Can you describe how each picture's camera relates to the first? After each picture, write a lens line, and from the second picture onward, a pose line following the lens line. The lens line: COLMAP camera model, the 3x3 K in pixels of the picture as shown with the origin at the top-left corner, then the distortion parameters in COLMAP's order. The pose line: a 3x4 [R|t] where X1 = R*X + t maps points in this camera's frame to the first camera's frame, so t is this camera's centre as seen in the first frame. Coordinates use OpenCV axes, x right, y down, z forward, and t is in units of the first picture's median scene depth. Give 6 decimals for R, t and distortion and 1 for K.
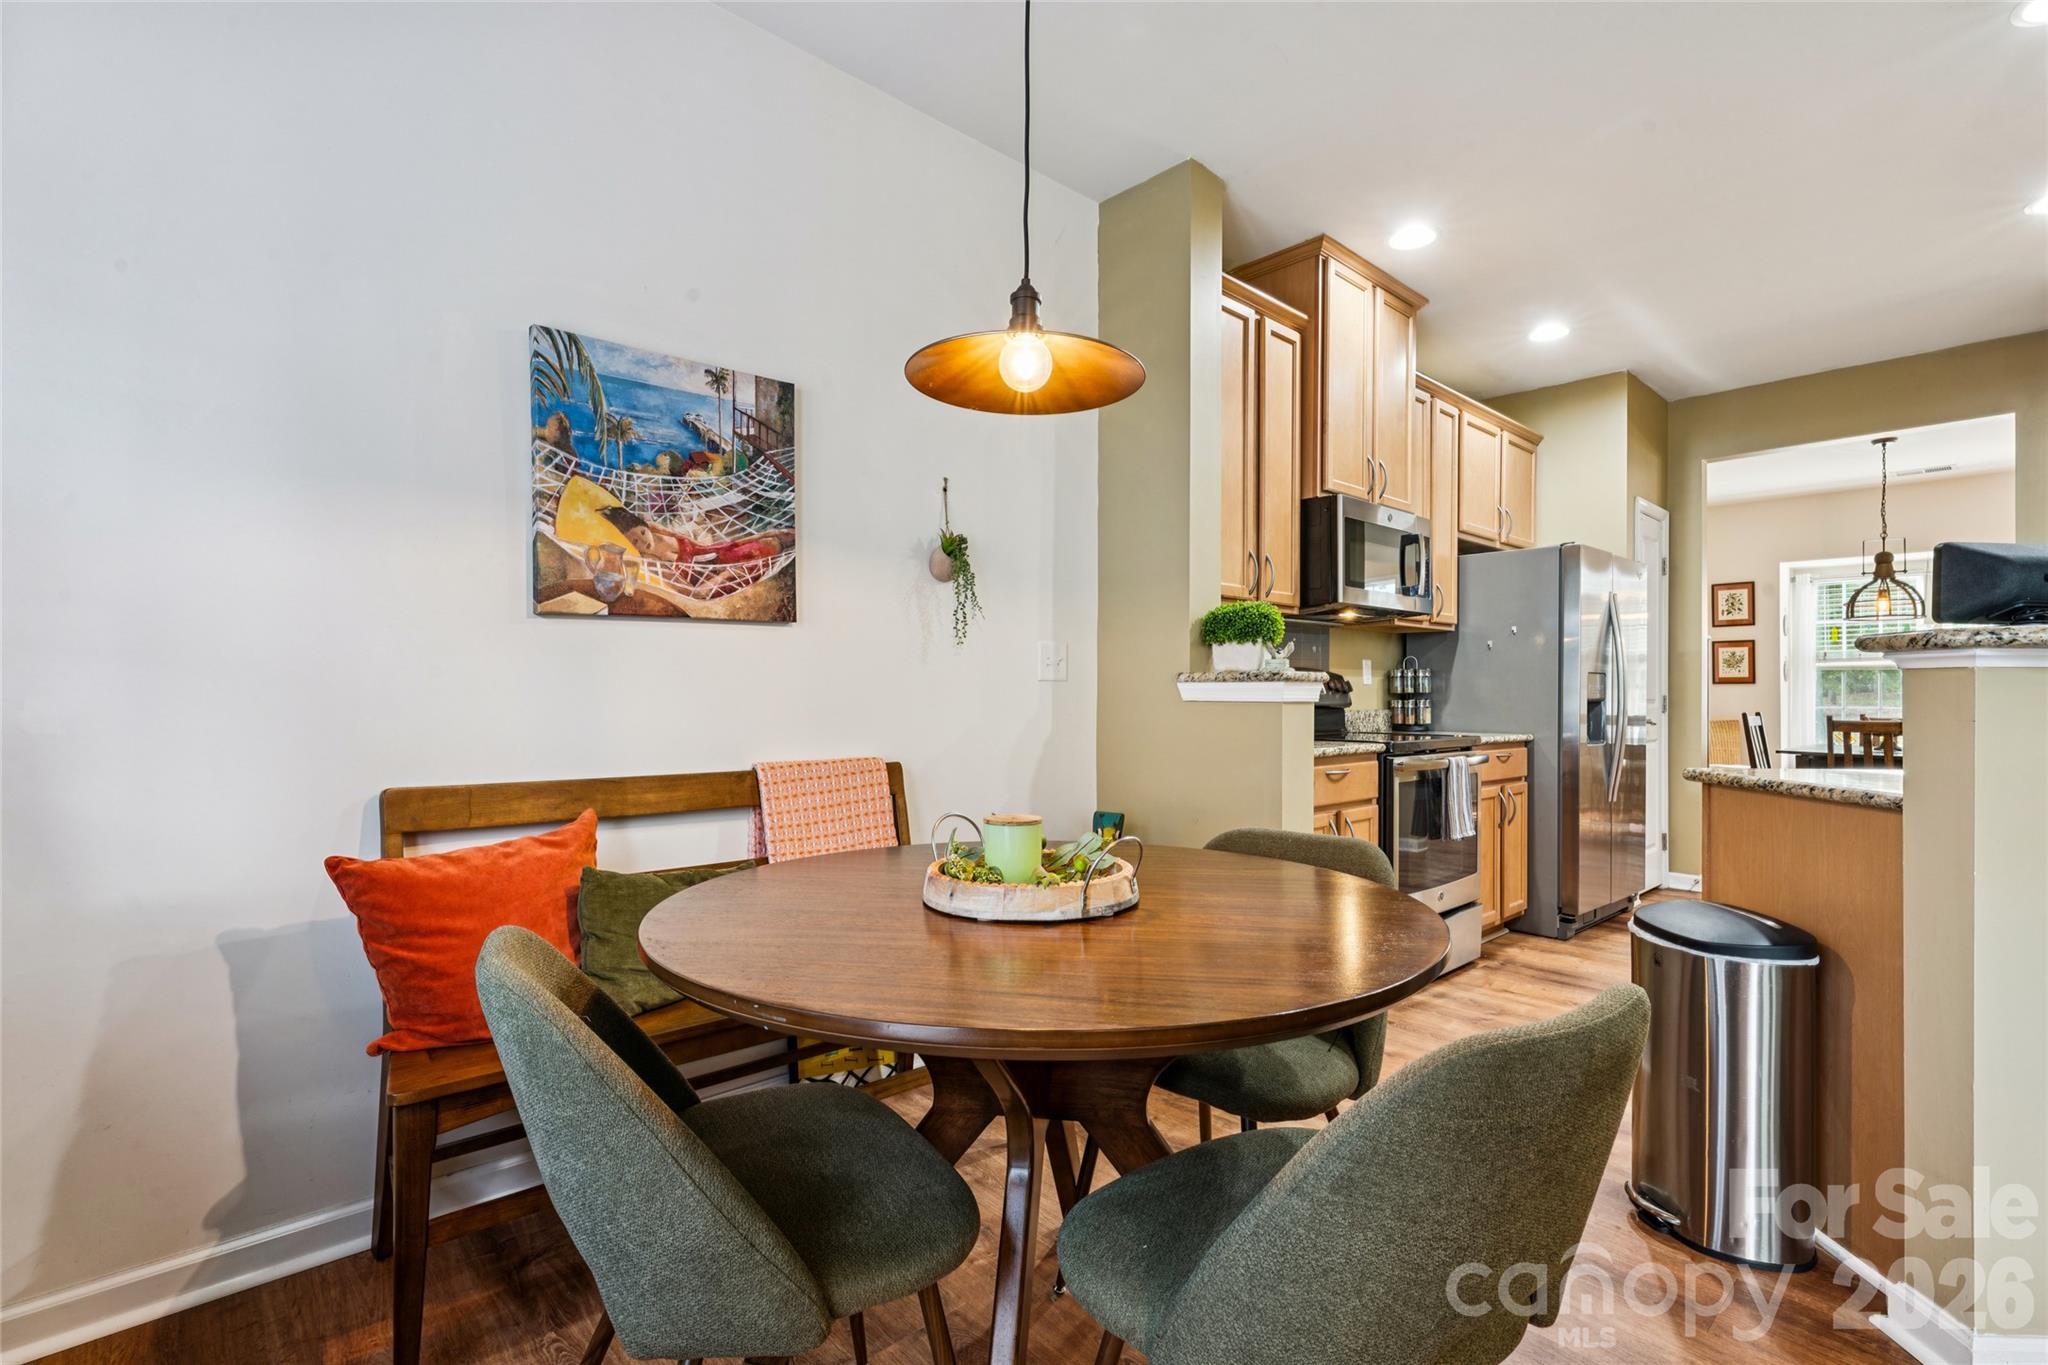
lens RADIAL K [[943.2, 0, 1026.4], [0, 943.2, 682.6], [0, 0, 1]] dist [-0.001948, -0.000265]
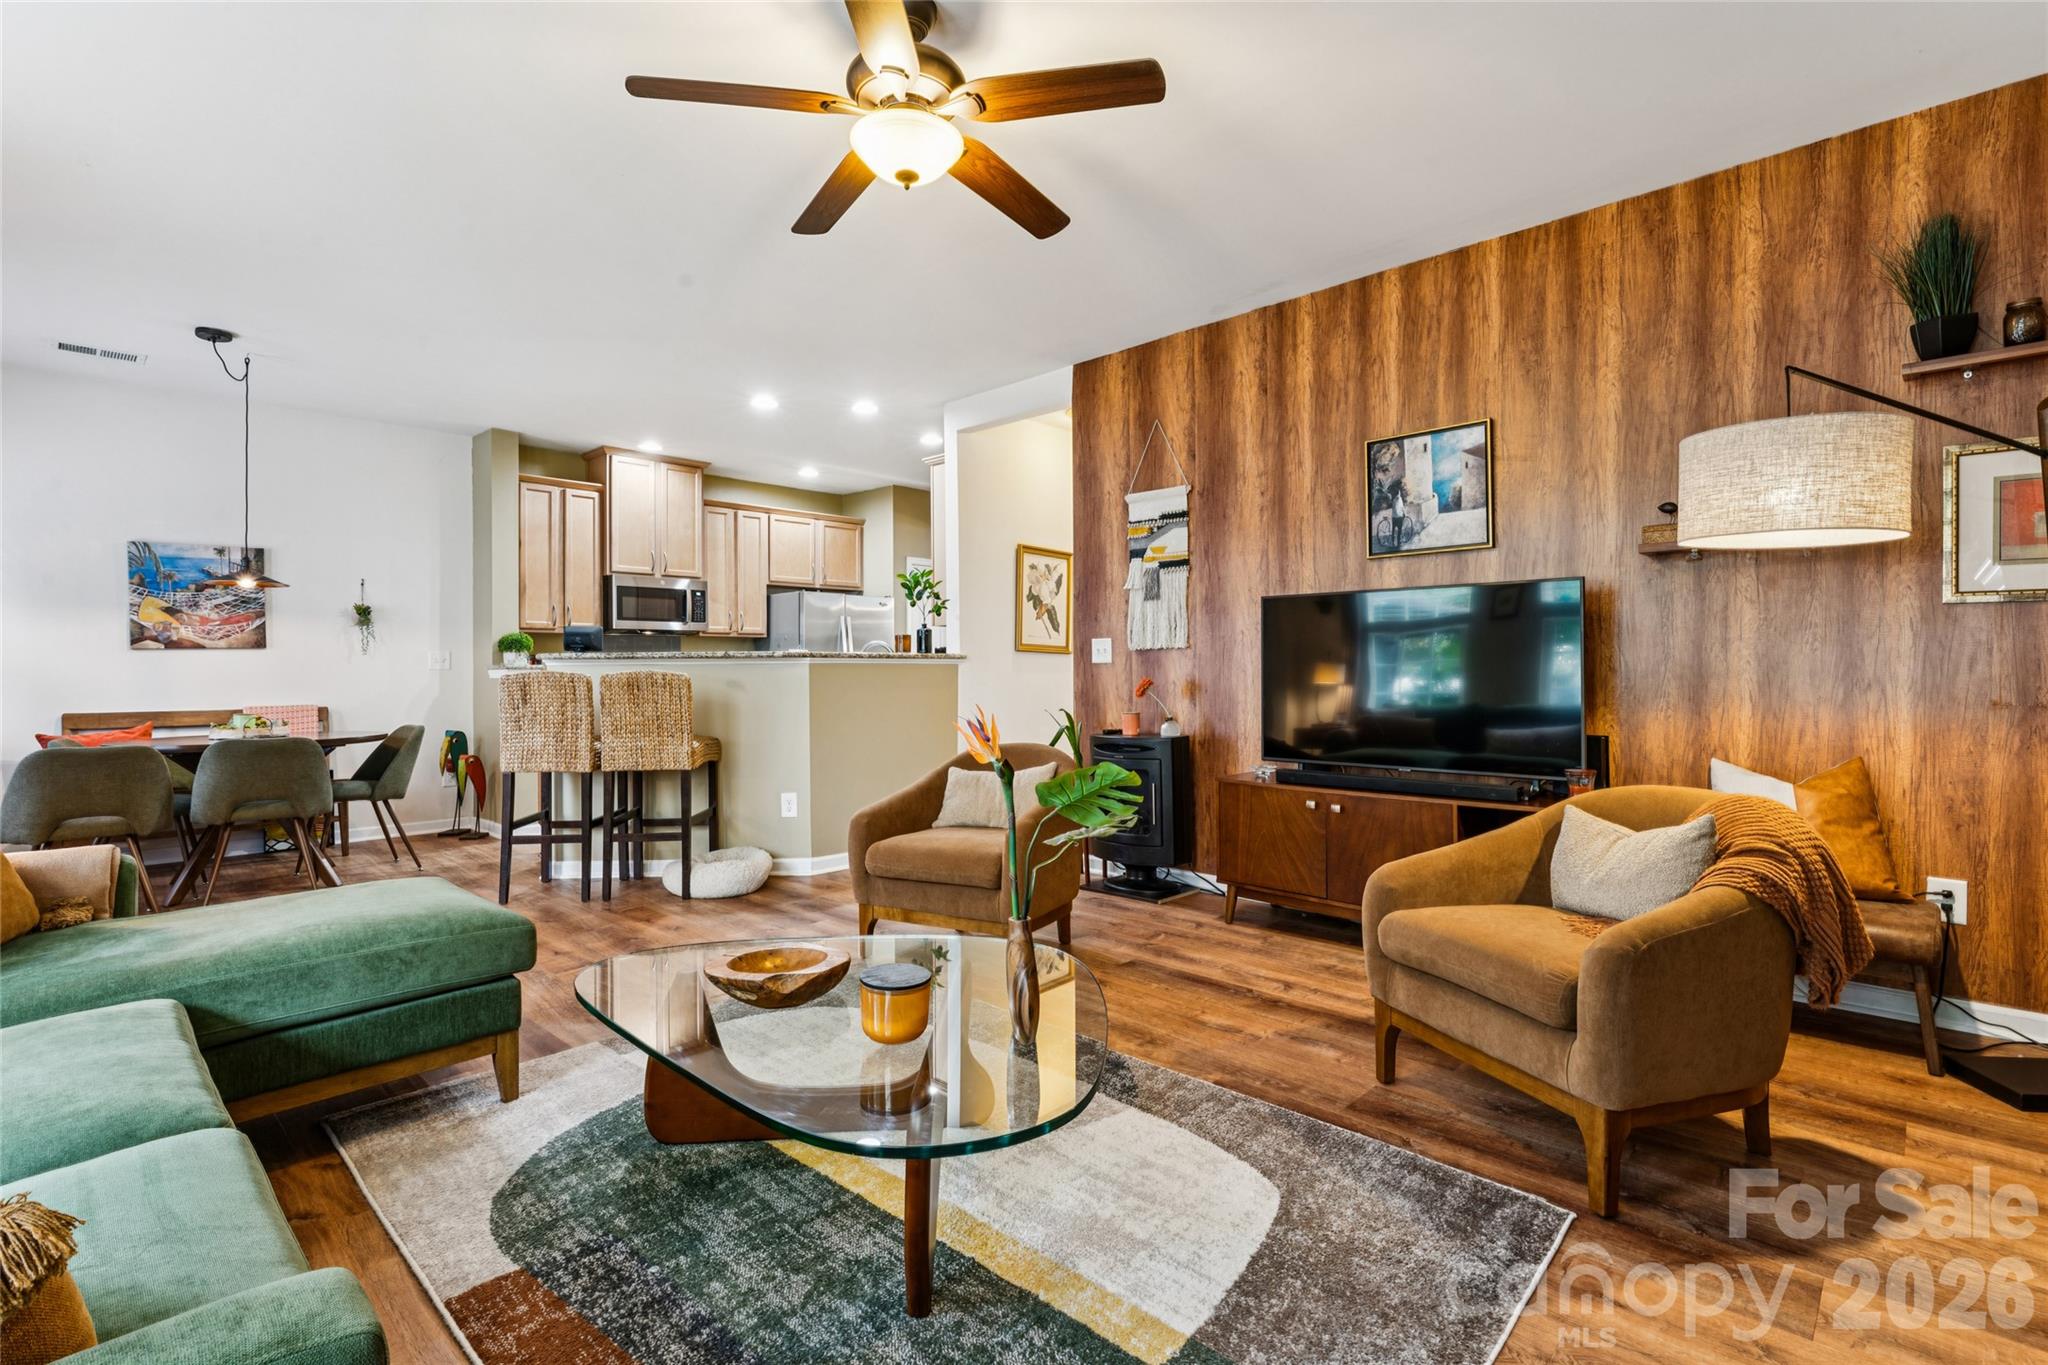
lens RADIAL K [[943.2, 0, 1019.8], [0, 943.2, 658.0], [0, 0, 1]] dist [-0.001948, -0.000265]
pose [[0.998349, -0.010801, 0.056417, 1.360504], [0.011070, 0.999929, -0.004451, -0.004853], [-0.056365, 0.005068, 0.998397, -1.331511]]
